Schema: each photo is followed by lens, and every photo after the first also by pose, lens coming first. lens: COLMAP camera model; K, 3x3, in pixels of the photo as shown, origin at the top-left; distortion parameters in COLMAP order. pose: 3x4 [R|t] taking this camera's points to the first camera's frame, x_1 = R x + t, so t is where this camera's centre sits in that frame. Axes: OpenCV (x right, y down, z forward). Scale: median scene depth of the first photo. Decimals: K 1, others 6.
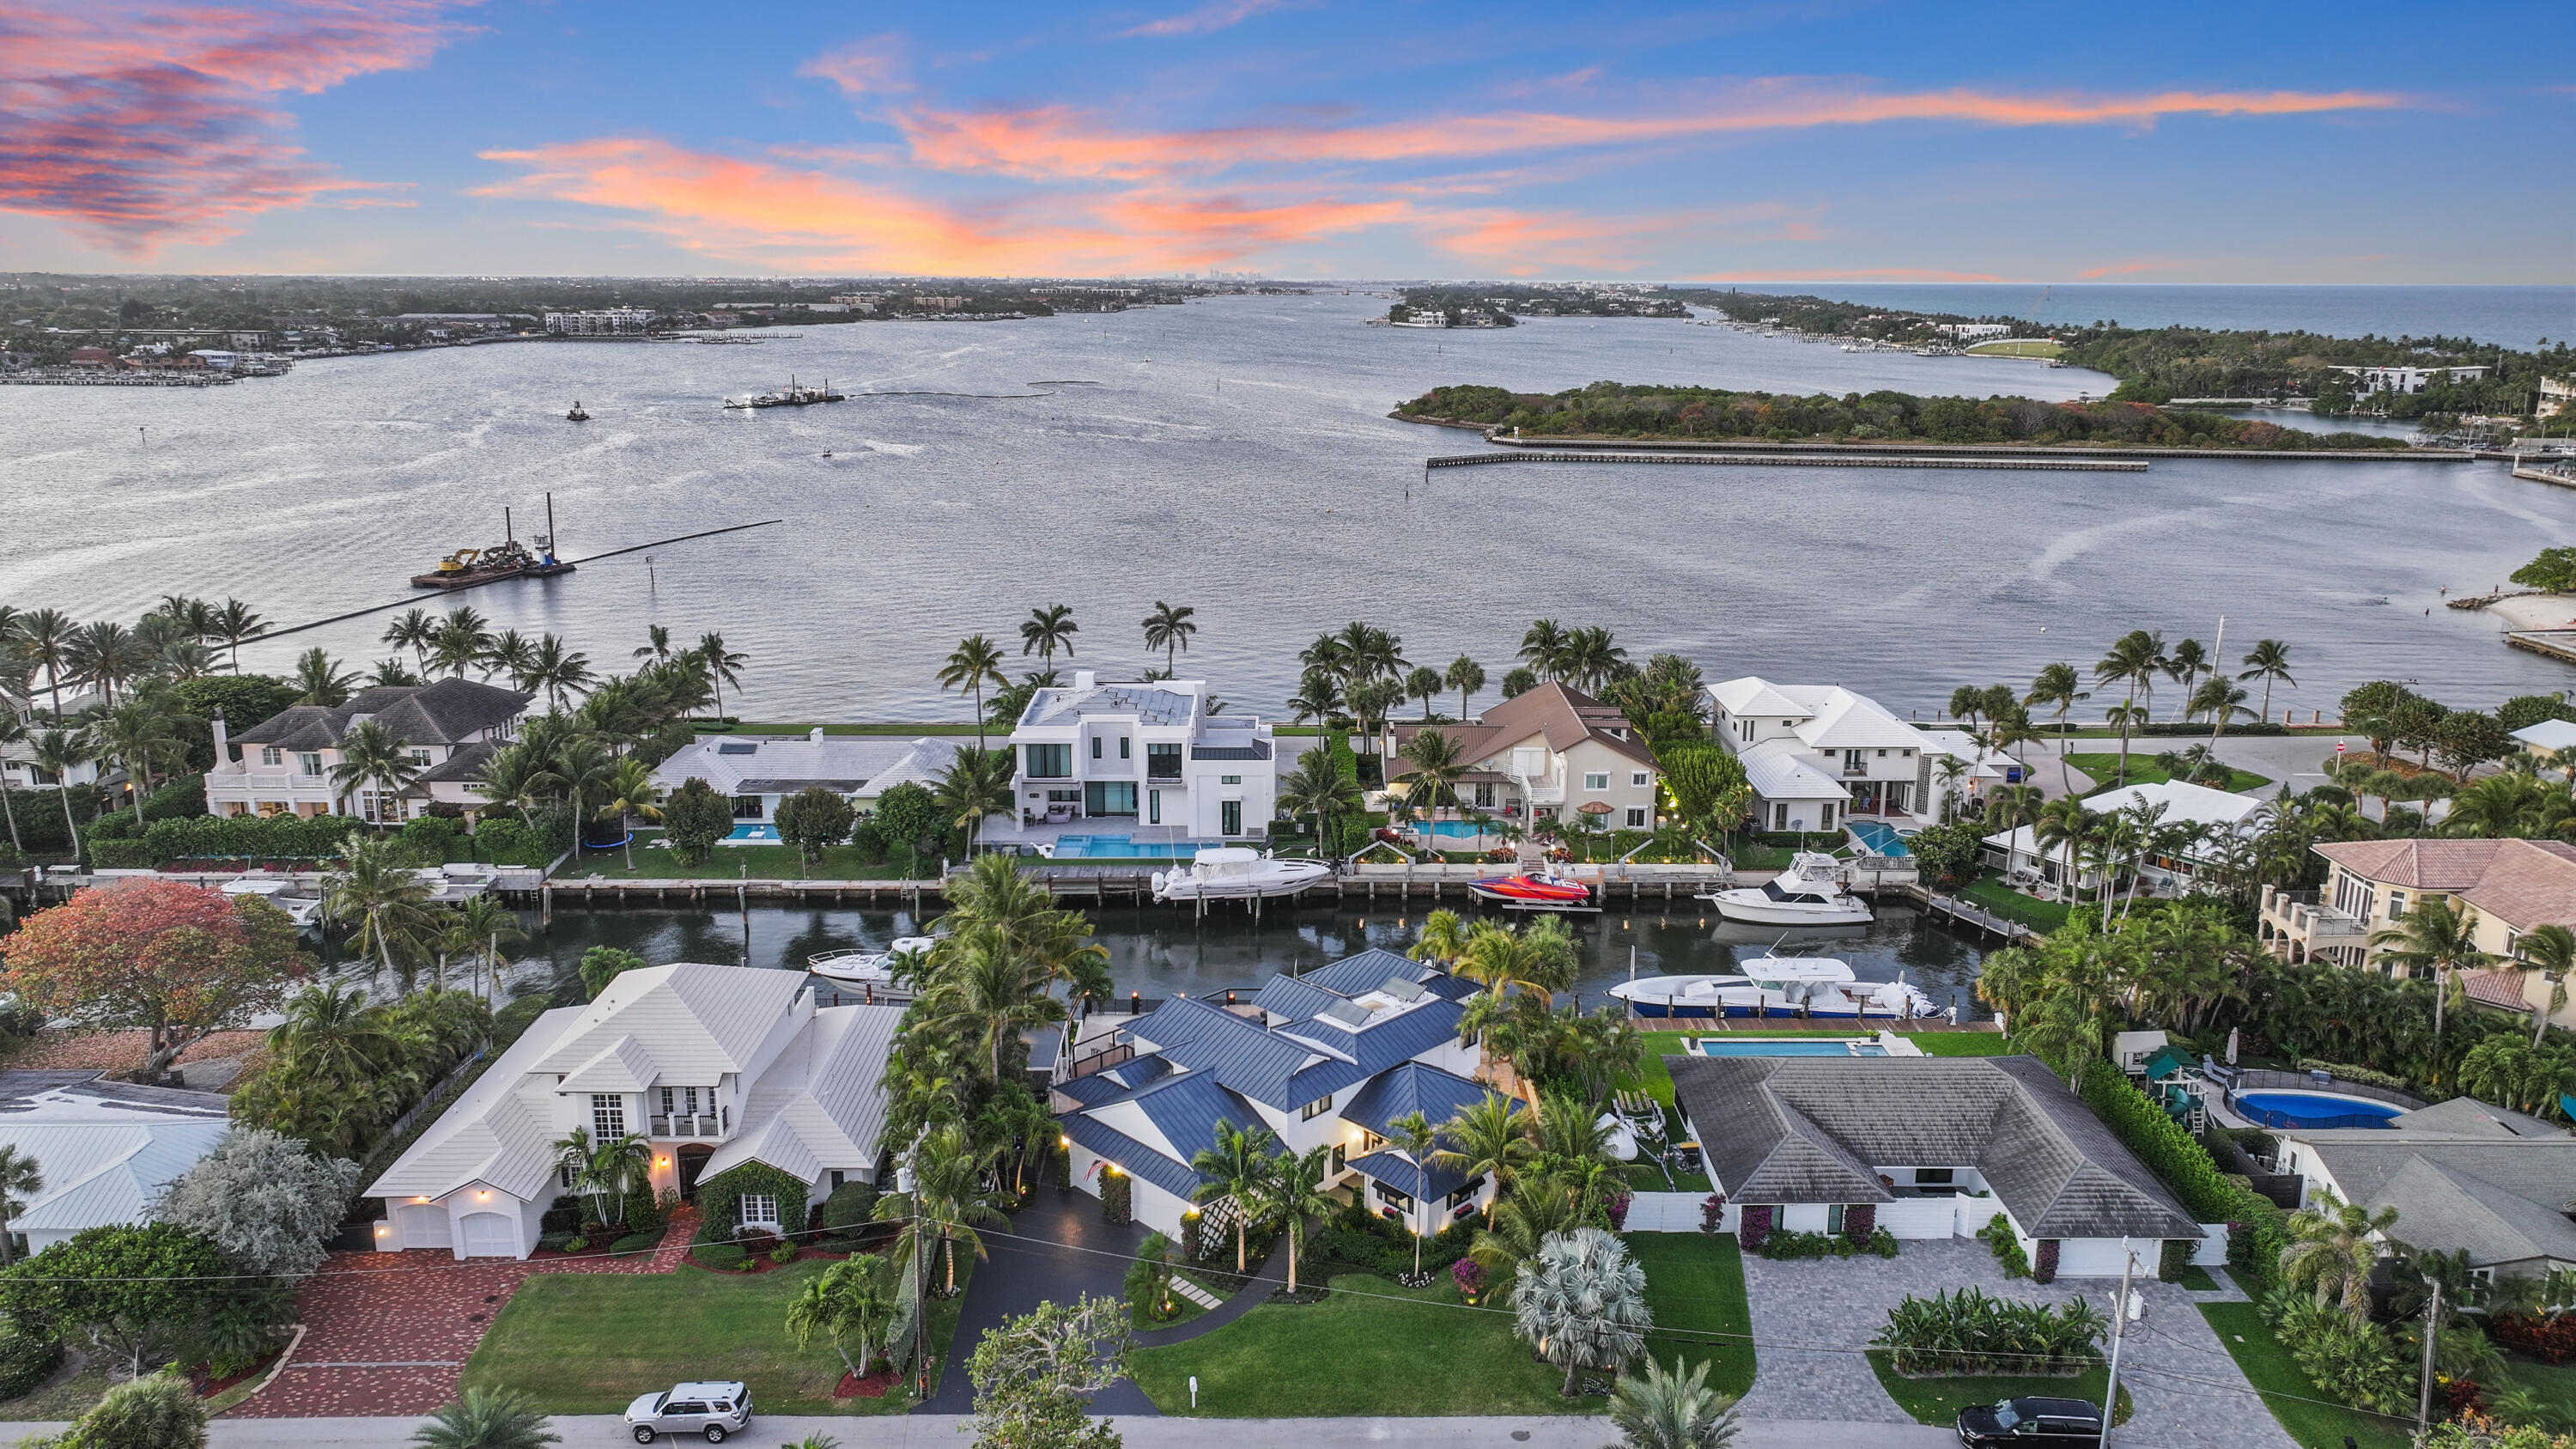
lens RADIAL K [[1831.6, 0, 1288.0], [0, 1831.6, 724.5], [0, 0, 1]] dist [0.005413, 0.001617]
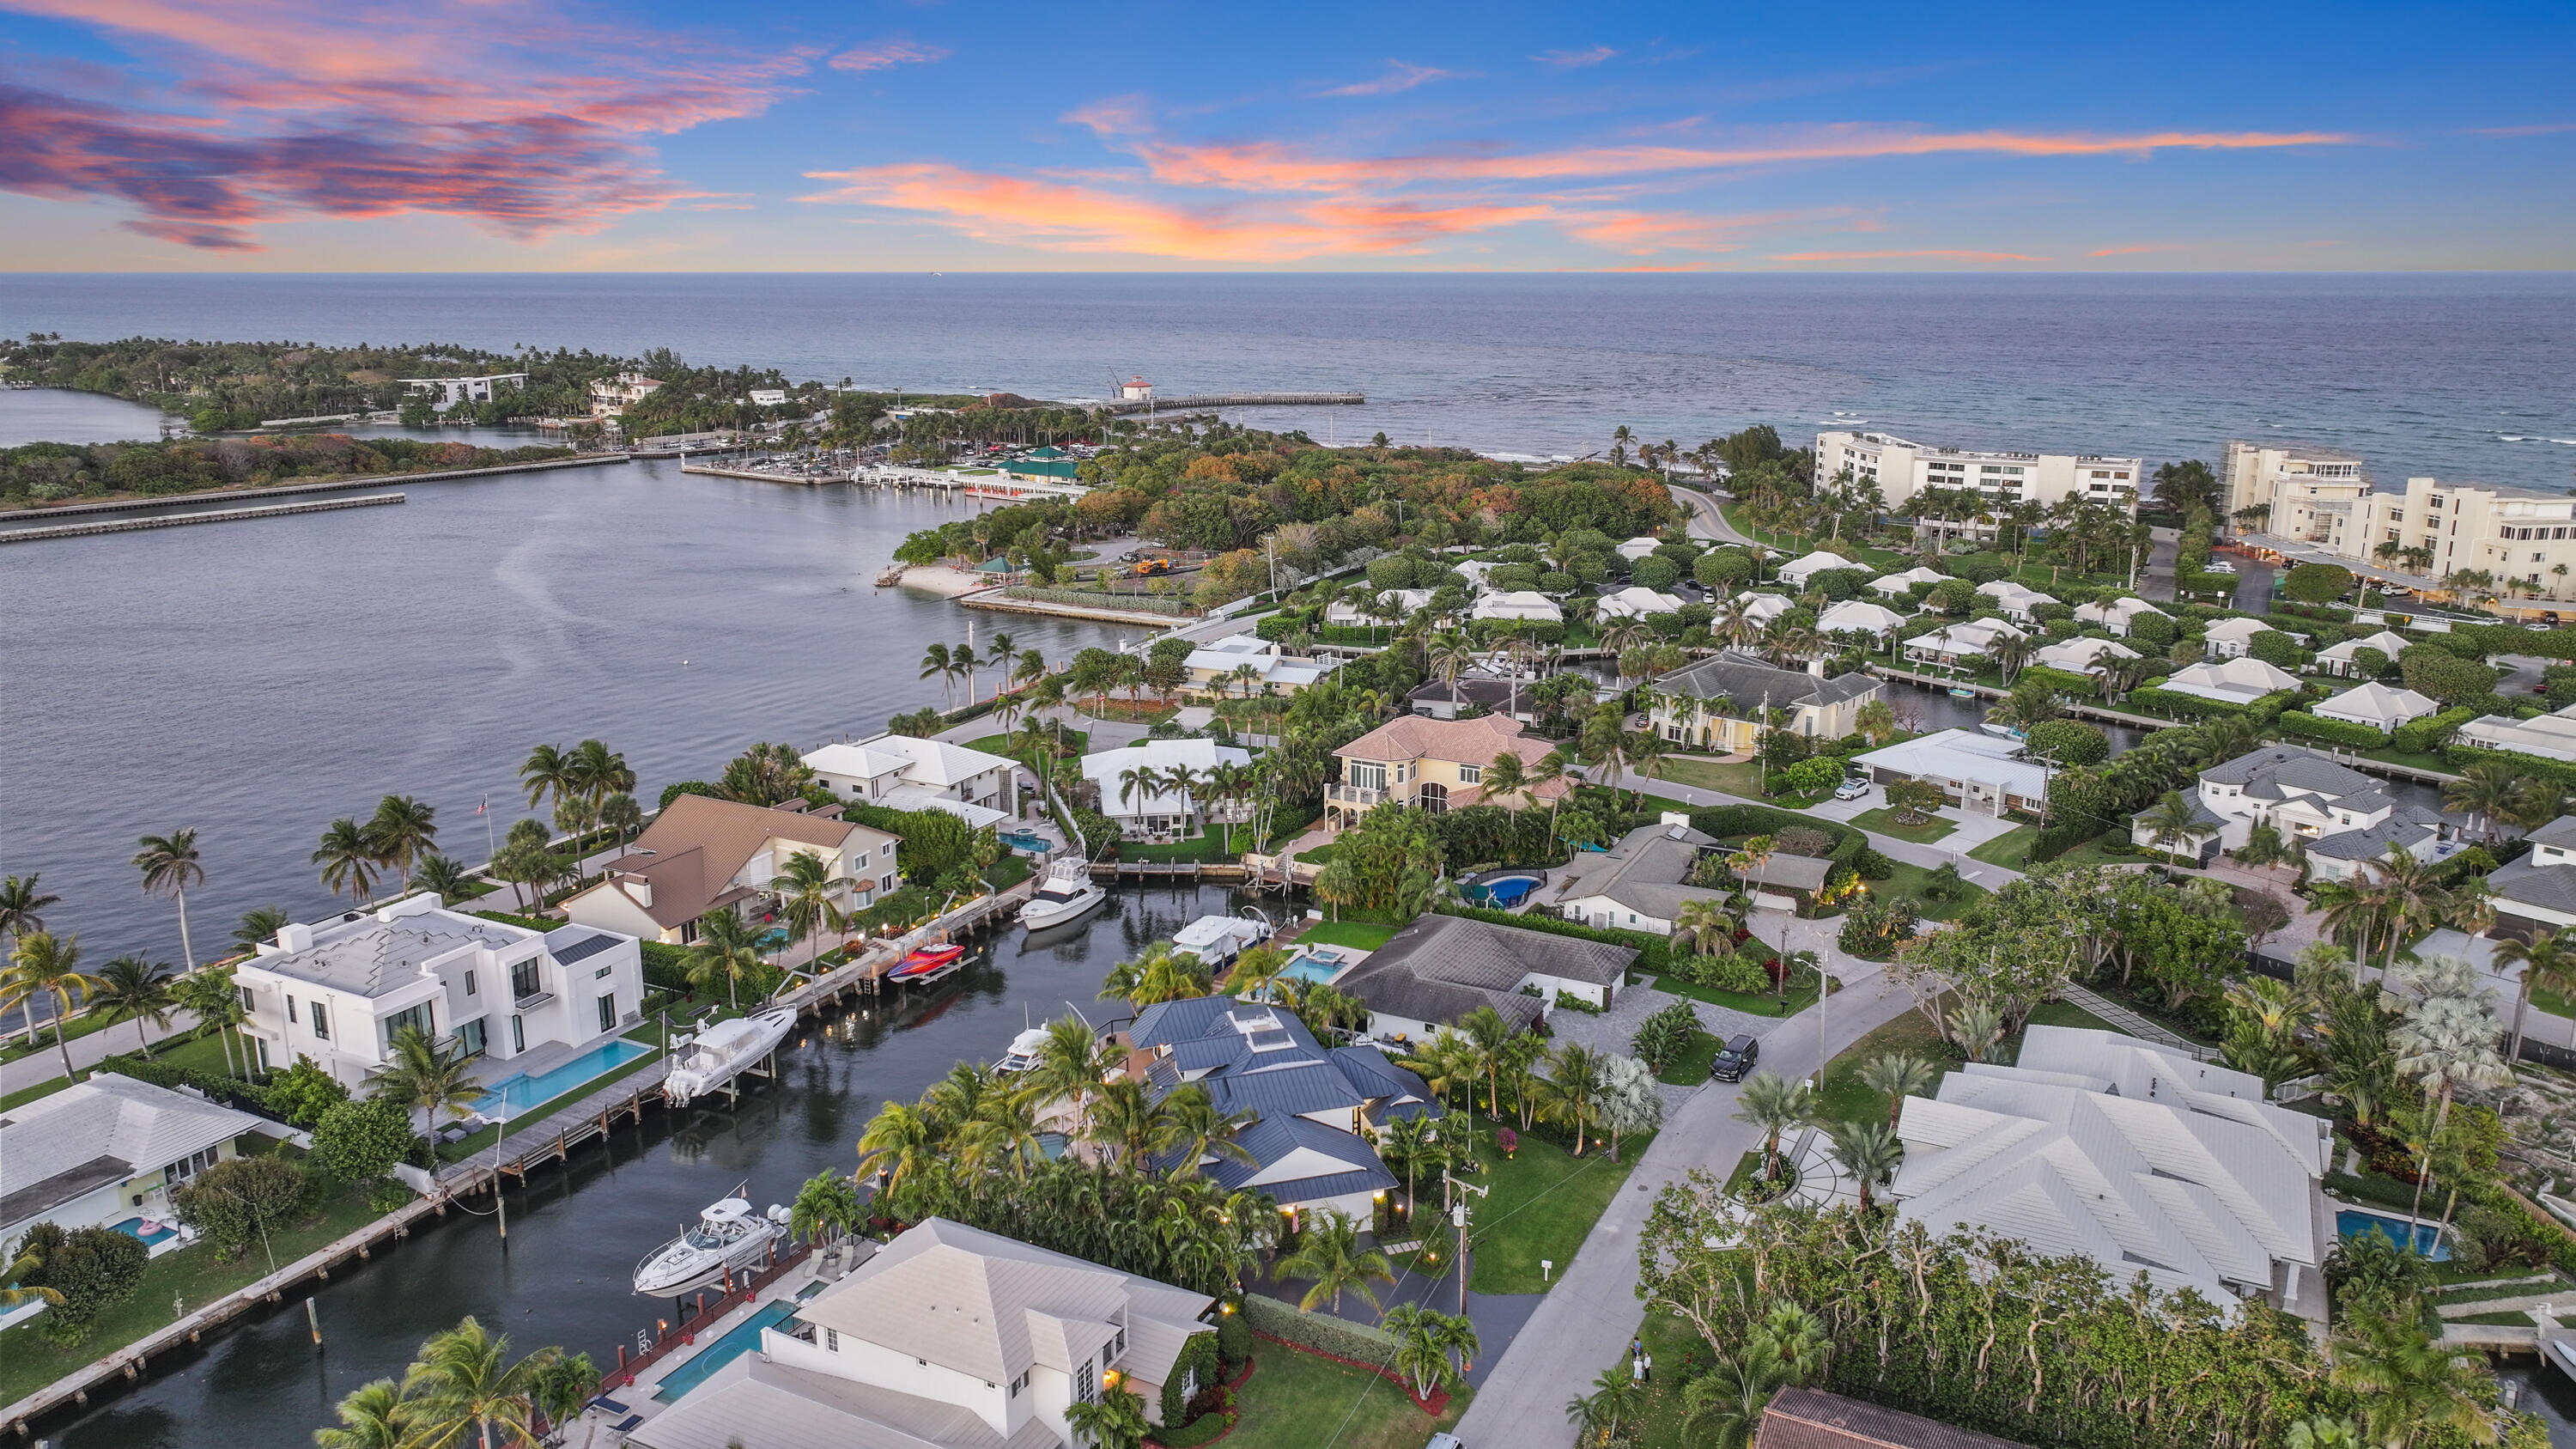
lens RADIAL K [[1831.6, 0, 1288.0], [0, 1831.6, 724.5], [0, 0, 1]] dist [0.005413, 0.001617]
pose [[0.451409, -0.222756, 0.864066, -0.646888], [0.213531, 0.967171, 0.137783, -0.145385], [-0.866392, 0.122309, 0.484155, 0.219644]]
